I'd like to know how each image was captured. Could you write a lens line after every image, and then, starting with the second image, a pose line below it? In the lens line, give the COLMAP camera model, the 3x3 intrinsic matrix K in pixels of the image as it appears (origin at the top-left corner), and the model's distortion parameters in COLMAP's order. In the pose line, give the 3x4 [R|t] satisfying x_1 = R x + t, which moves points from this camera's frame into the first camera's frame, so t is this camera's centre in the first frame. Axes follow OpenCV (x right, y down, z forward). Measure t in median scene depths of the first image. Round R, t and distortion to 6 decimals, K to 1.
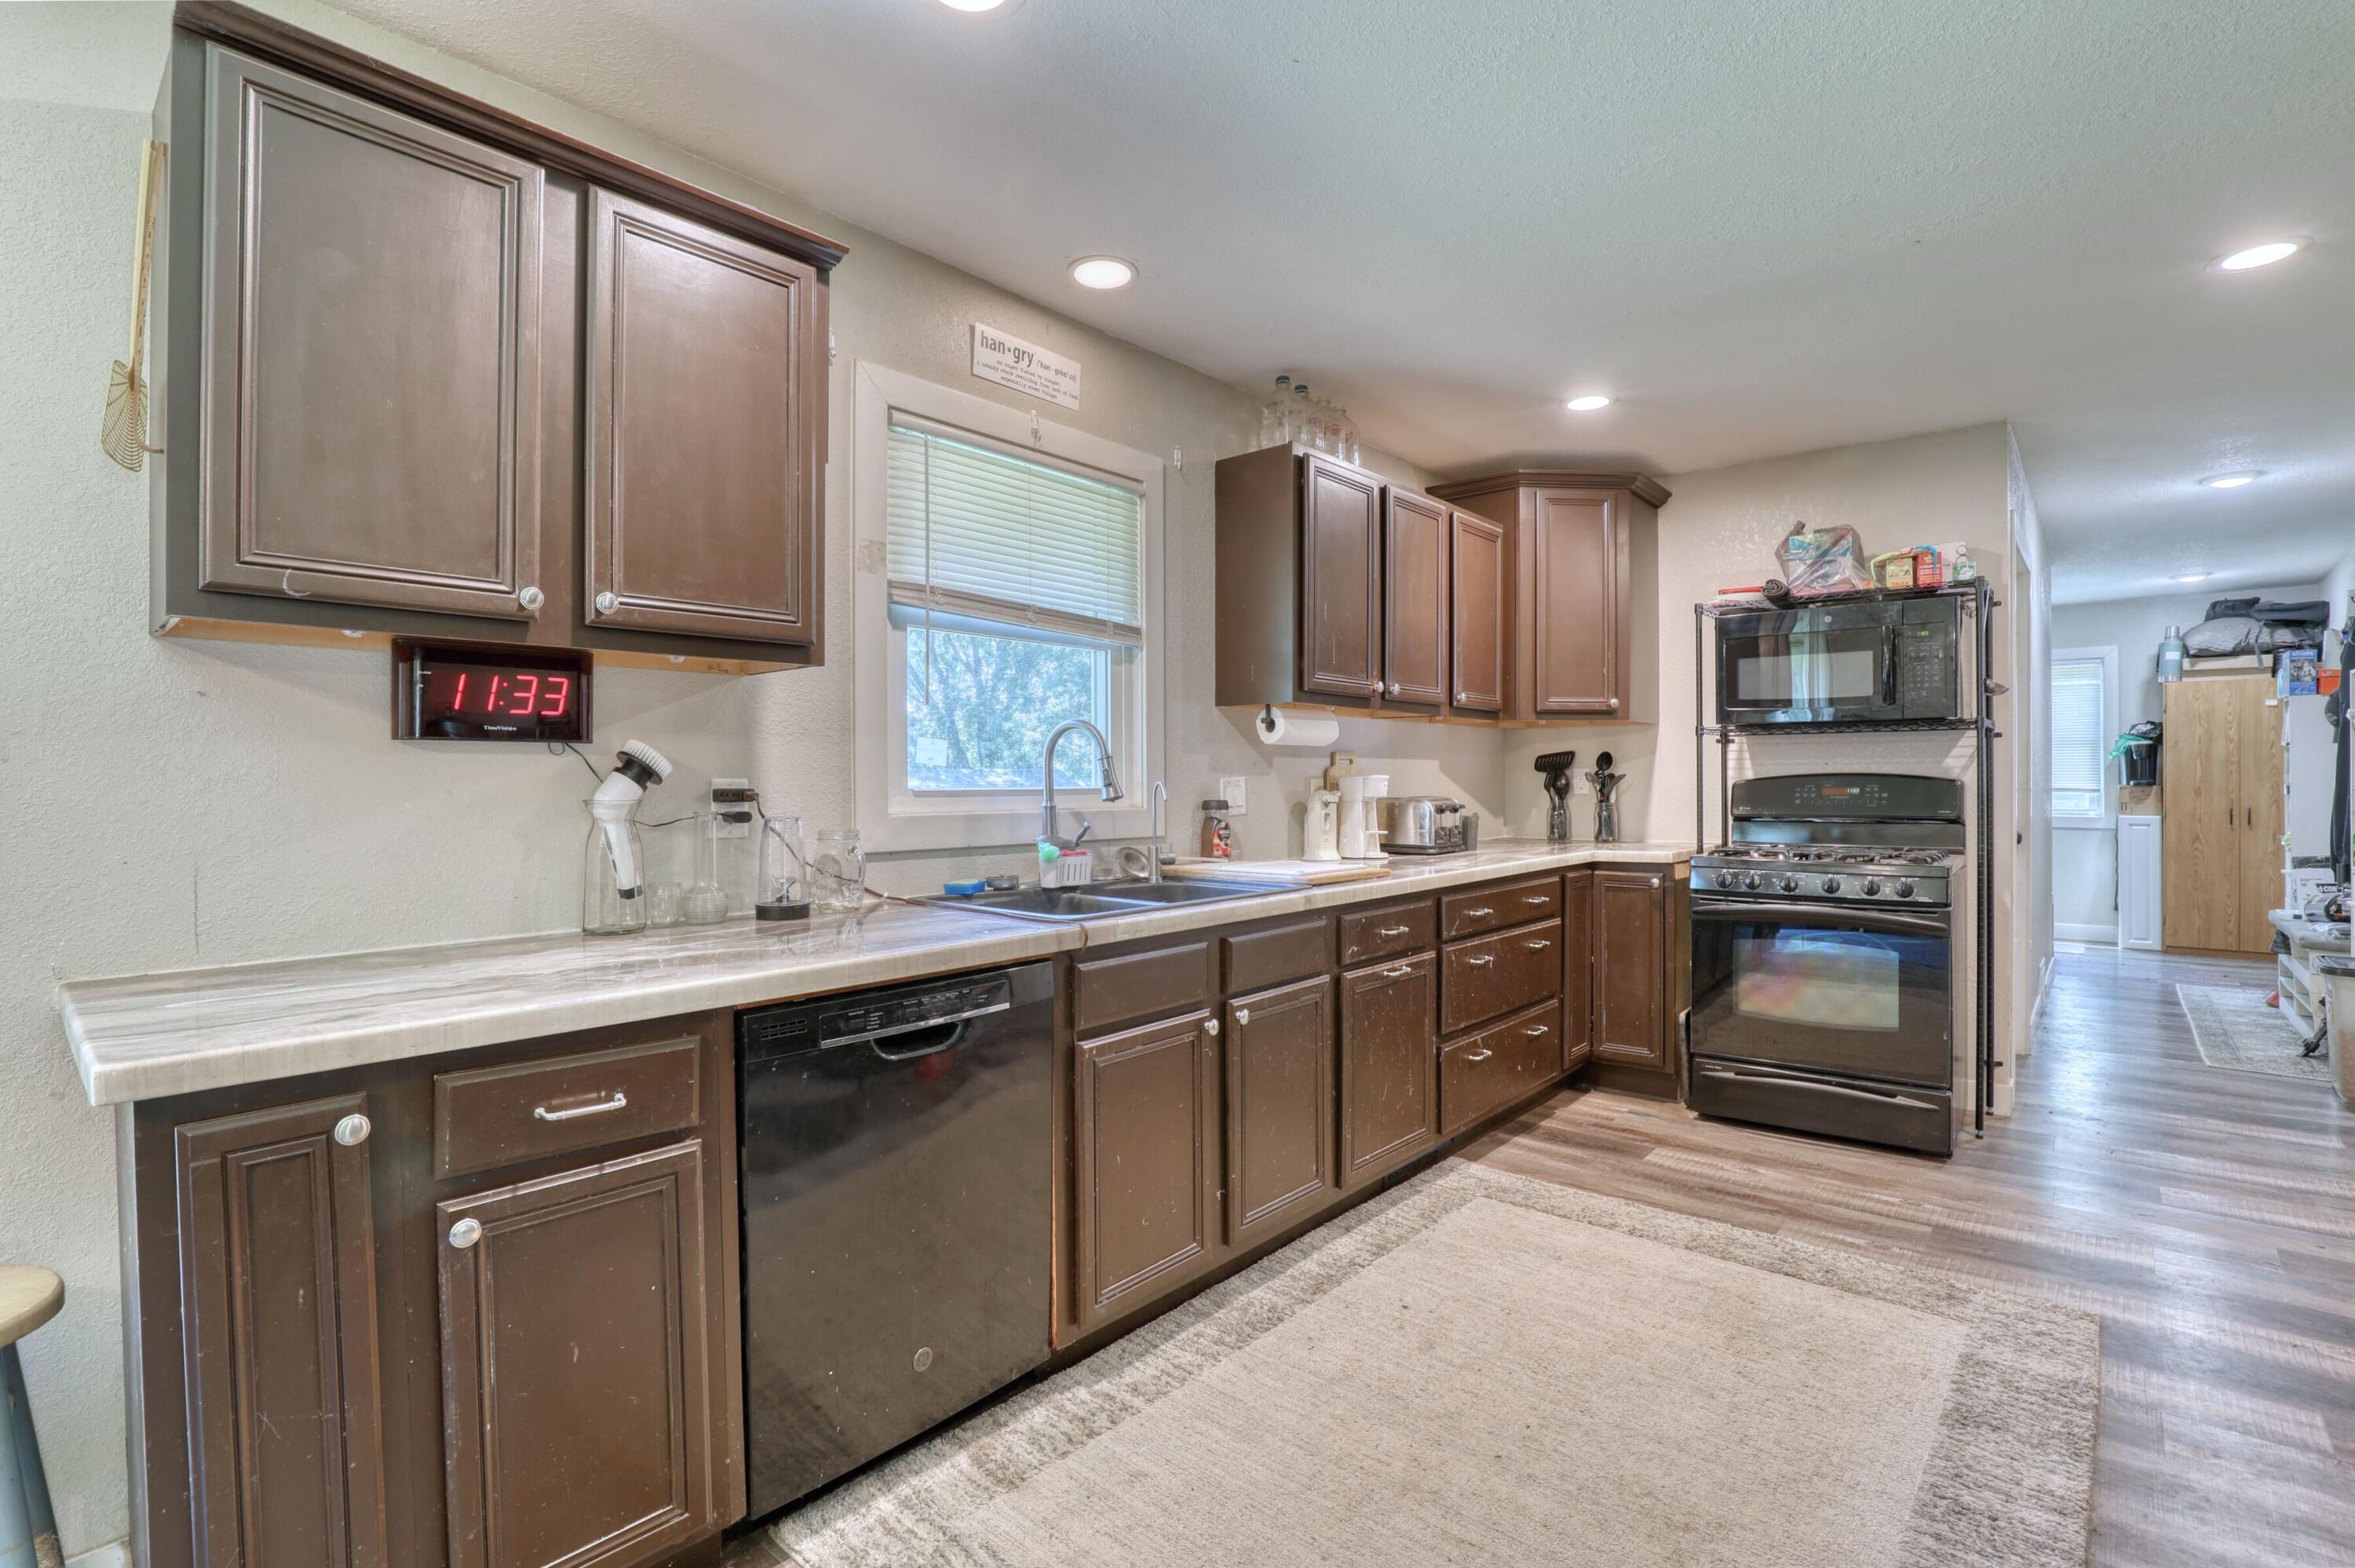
lens RADIAL K [[1095.0, 0, 1217.4], [0, 1095.0, 781.2], [0, 0, 1]] dist [-0.026511, 0.000883]
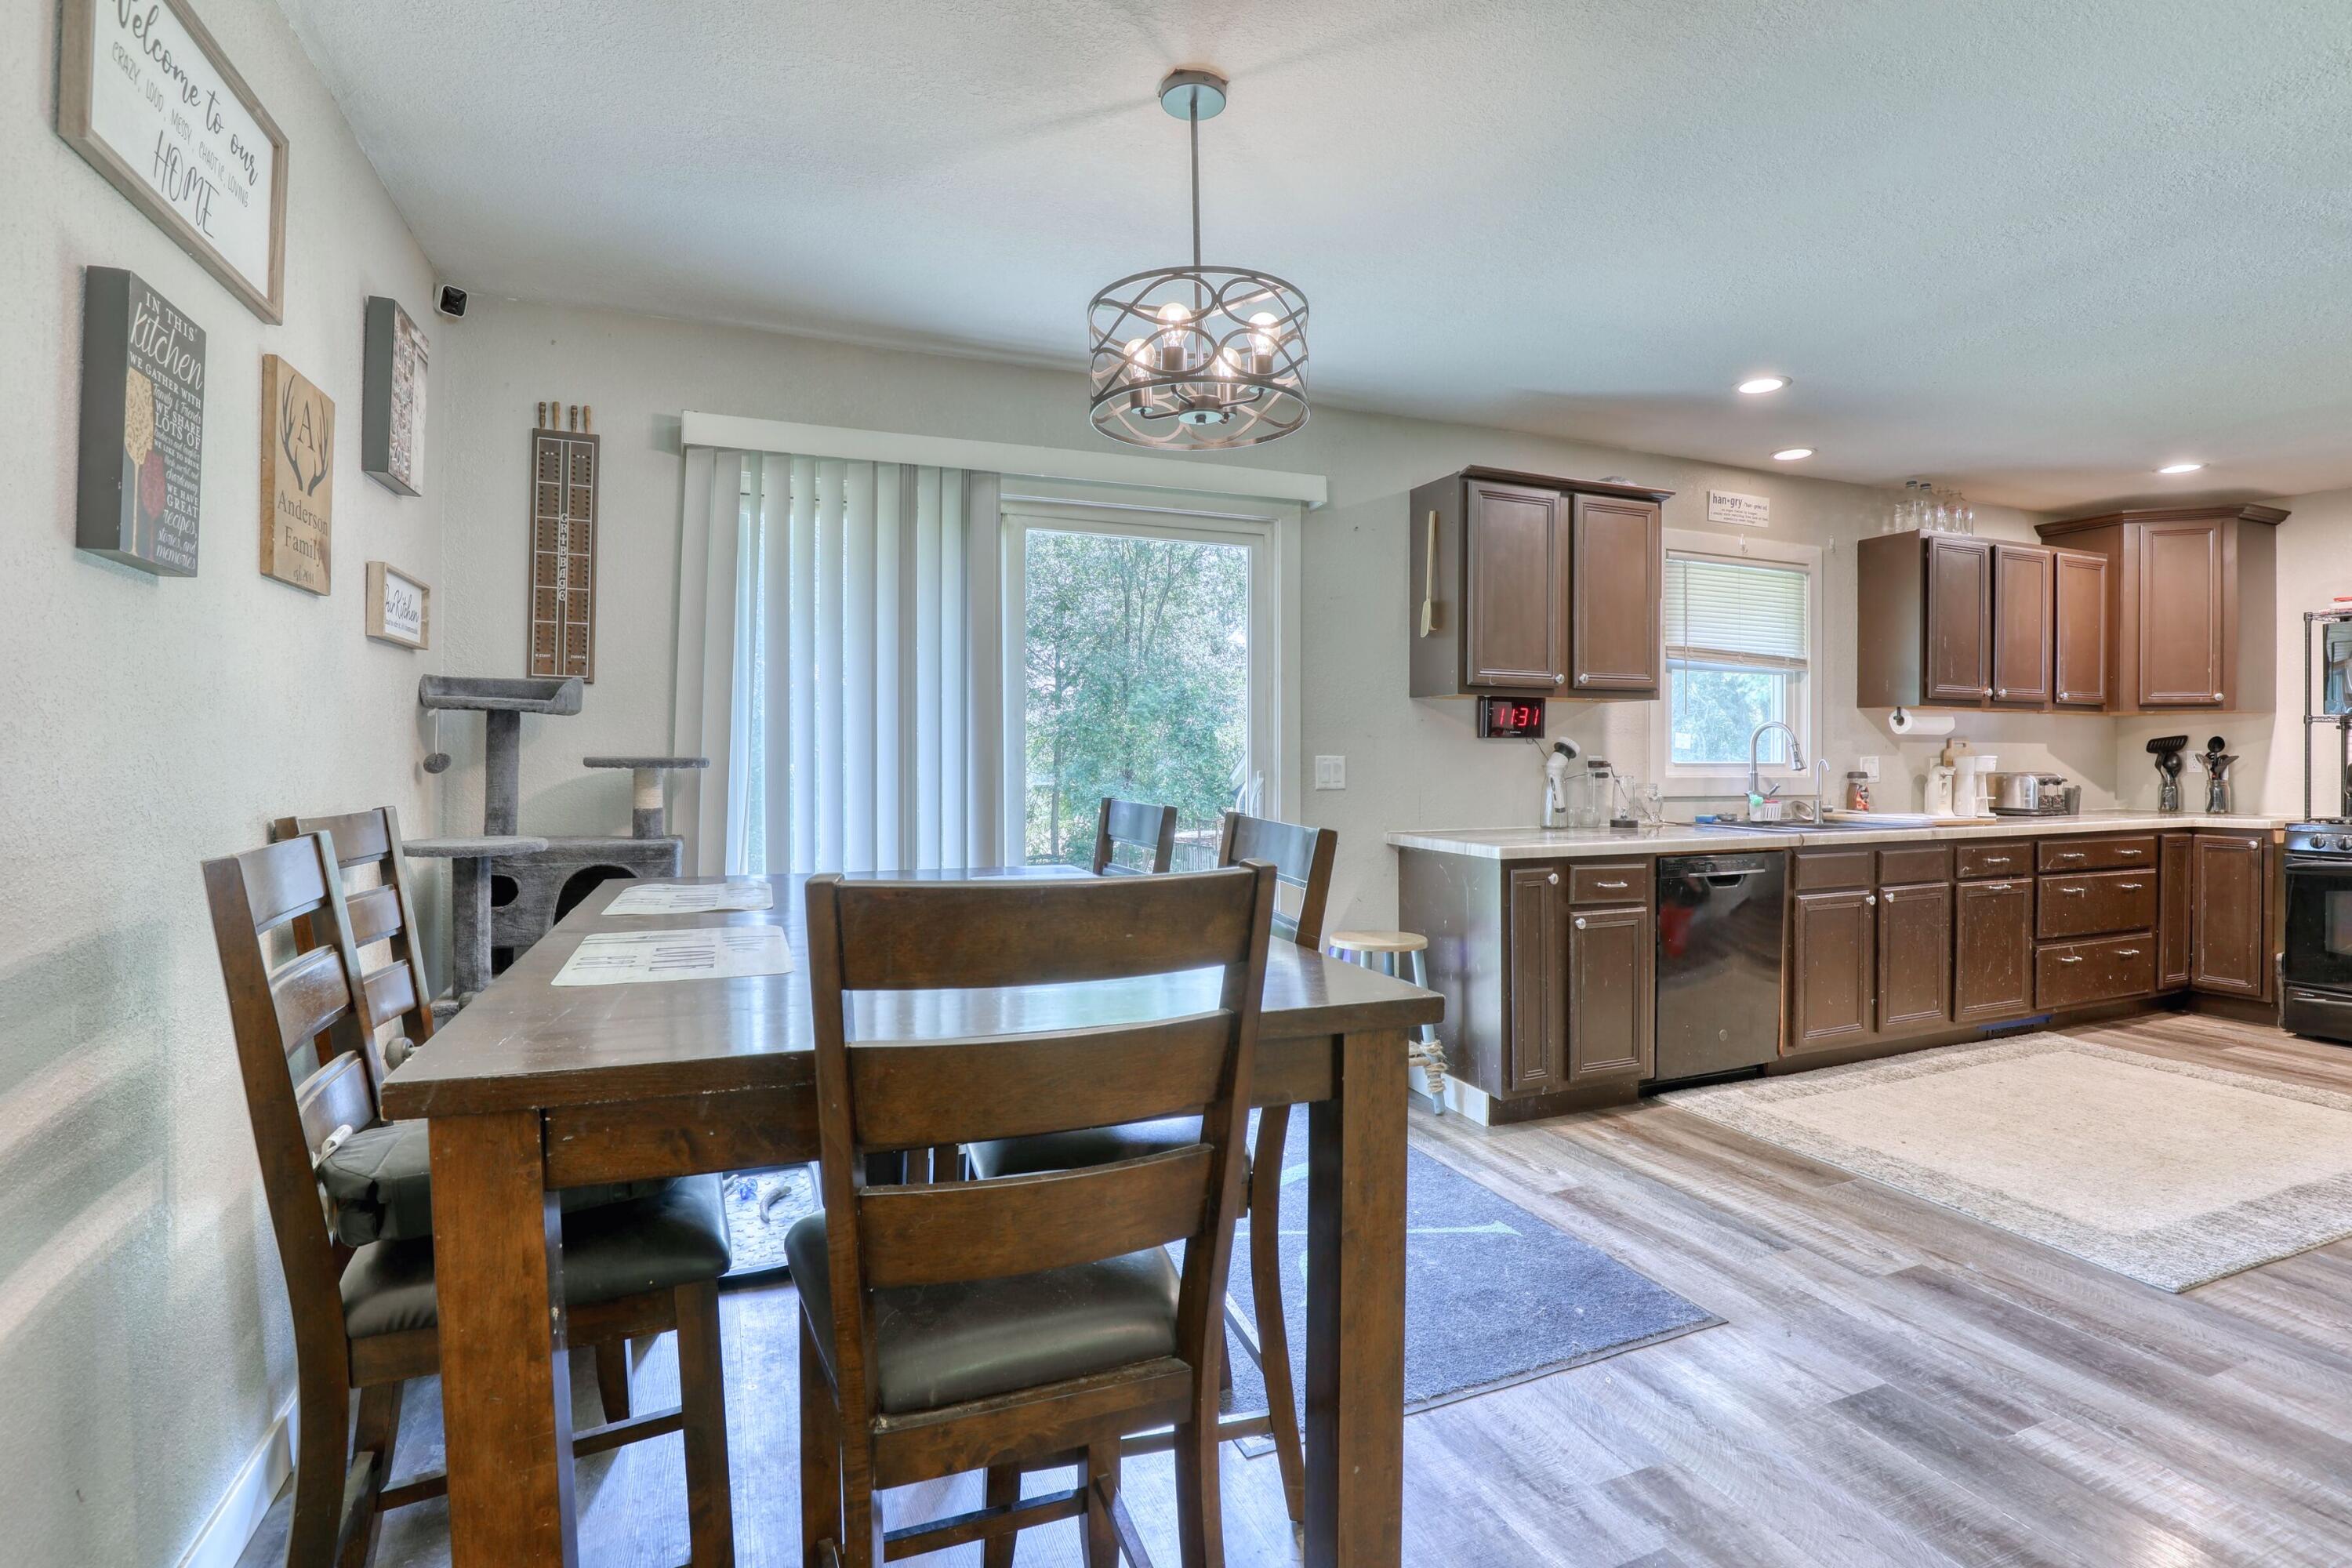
lens RADIAL K [[1140.1, 0, 1186.8], [0, 1140.1, 765.6], [0, 0, 1]] dist [-0.042386, 0.009602]
pose [[0.886595, 0.008707, -0.462465, -0.102671], [-0.006163, 0.999956, 0.007011, 0.003810], [0.462506, -0.003366, 0.886610, -0.767117]]
